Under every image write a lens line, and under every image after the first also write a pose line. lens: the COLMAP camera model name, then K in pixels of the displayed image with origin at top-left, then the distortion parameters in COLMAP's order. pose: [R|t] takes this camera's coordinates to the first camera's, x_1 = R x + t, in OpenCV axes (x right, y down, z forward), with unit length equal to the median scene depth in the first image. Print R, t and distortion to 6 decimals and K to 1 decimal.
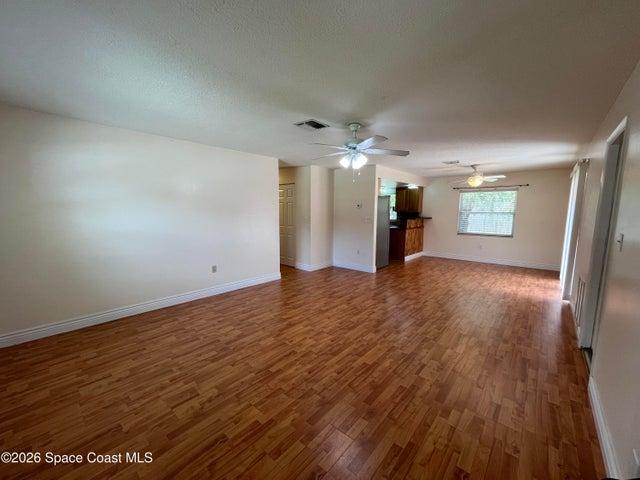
lens RADIAL K [[261.1, 0, 322.0], [0, 261.1, 241.0], [0, 0, 1]] dist [0.002018, 0.000289]
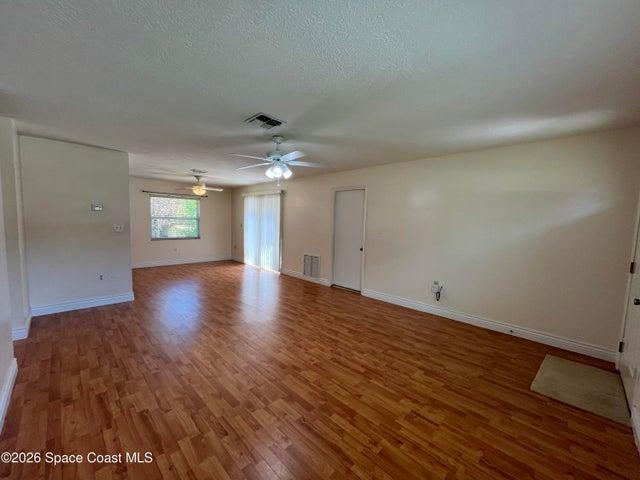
lens RADIAL K [[261.1, 0, 320.6], [0, 261.1, 239.3], [0, 0, 1]] dist [0.002018, 0.000289]
pose [[0.058418, -0.074013, 0.995545, -1.093594], [0.088028, 0.993745, 0.068714, -0.114604], [-0.994404, 0.083622, 0.064568, 0.944823]]
